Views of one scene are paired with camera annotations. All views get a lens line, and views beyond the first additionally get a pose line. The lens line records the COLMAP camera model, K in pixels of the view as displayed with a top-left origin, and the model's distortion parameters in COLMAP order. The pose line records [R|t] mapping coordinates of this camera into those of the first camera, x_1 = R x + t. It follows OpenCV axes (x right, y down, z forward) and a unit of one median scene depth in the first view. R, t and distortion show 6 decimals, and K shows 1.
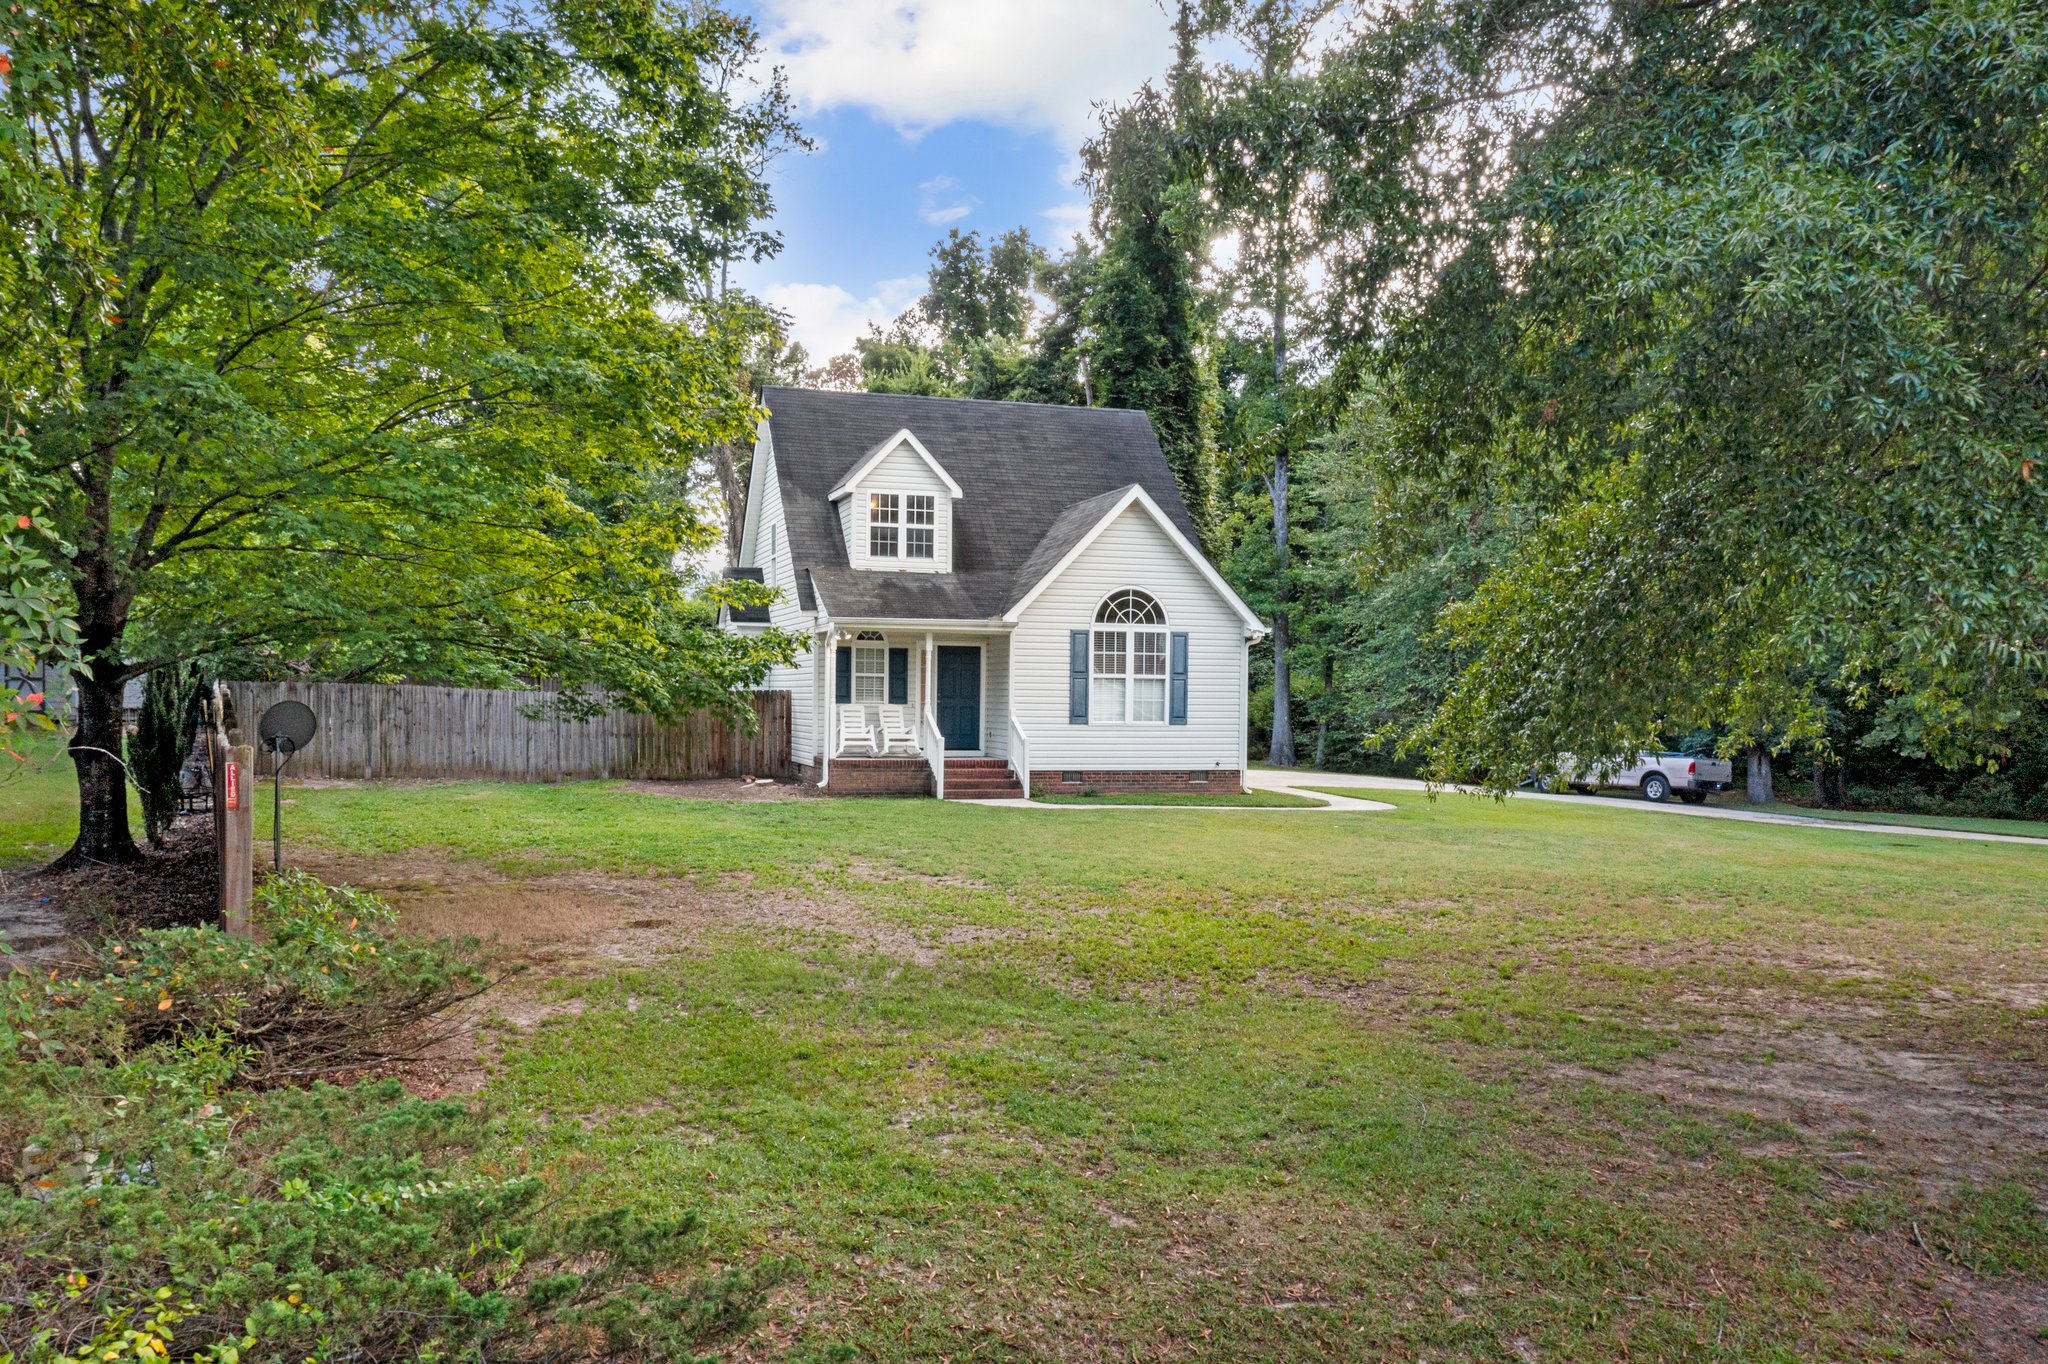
lens RADIAL K [[1633.1, 0, 1012.9], [0, 1633.1, 754.7], [0, 0, 1]] dist [-0.004284, 0.000038]
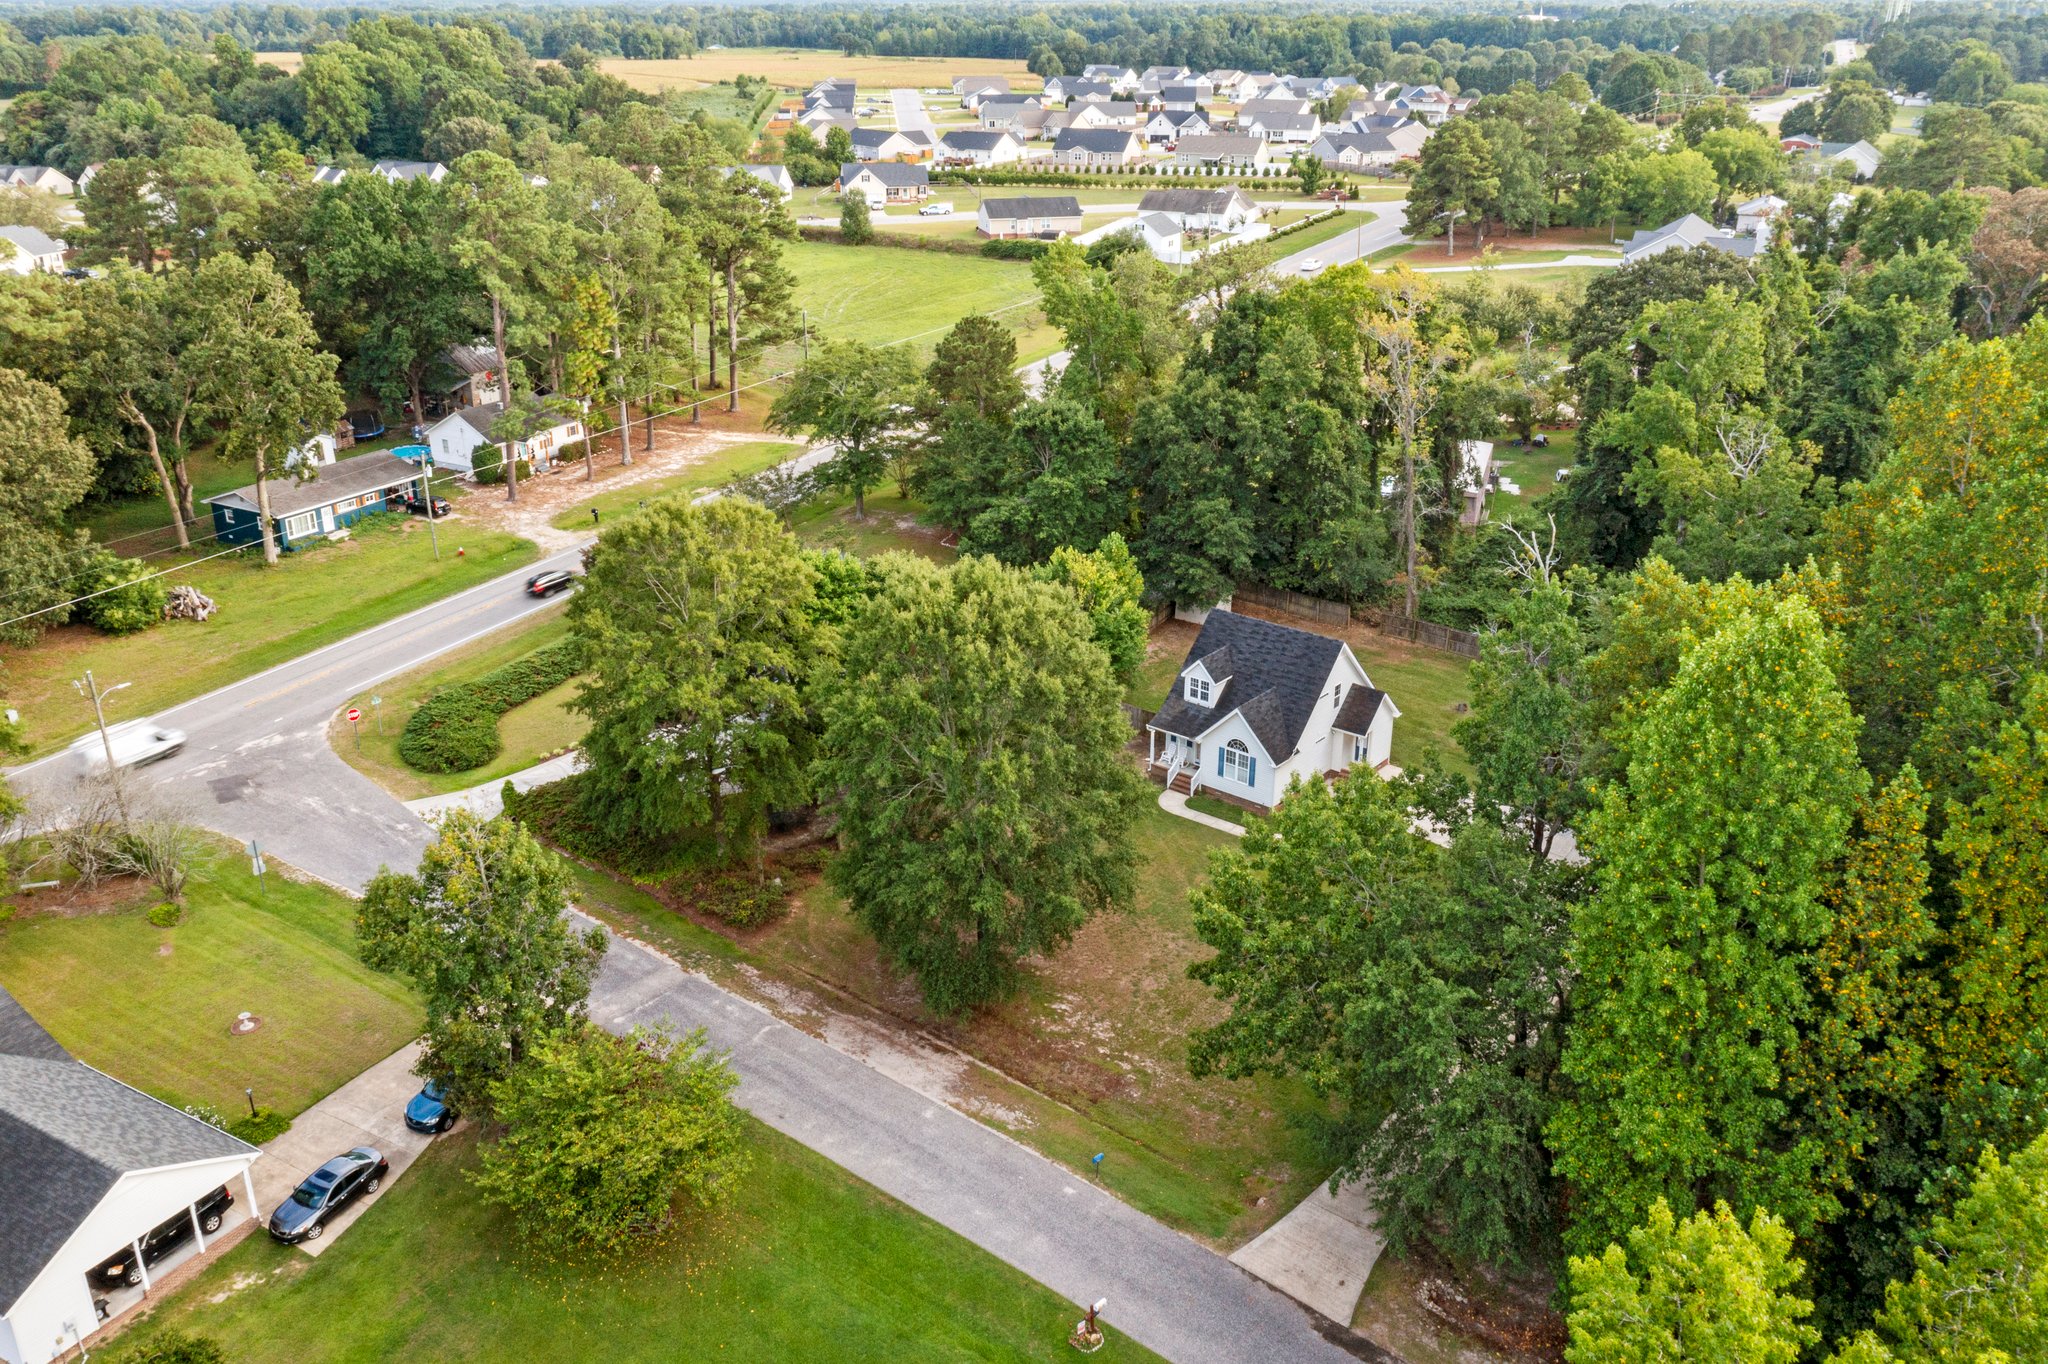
lens RADIAL K [[1633.1, 0, 954.3], [0, 1633.1, 652.5], [0, 0, 1]] dist [-0.004284, 0.000038]
pose [[0.515397, 0.295911, -0.804241, 2.073276], [-0.006728, 0.939858, 0.341498, -1.217444], [0.856925, -0.170596, 0.486391, -0.804917]]
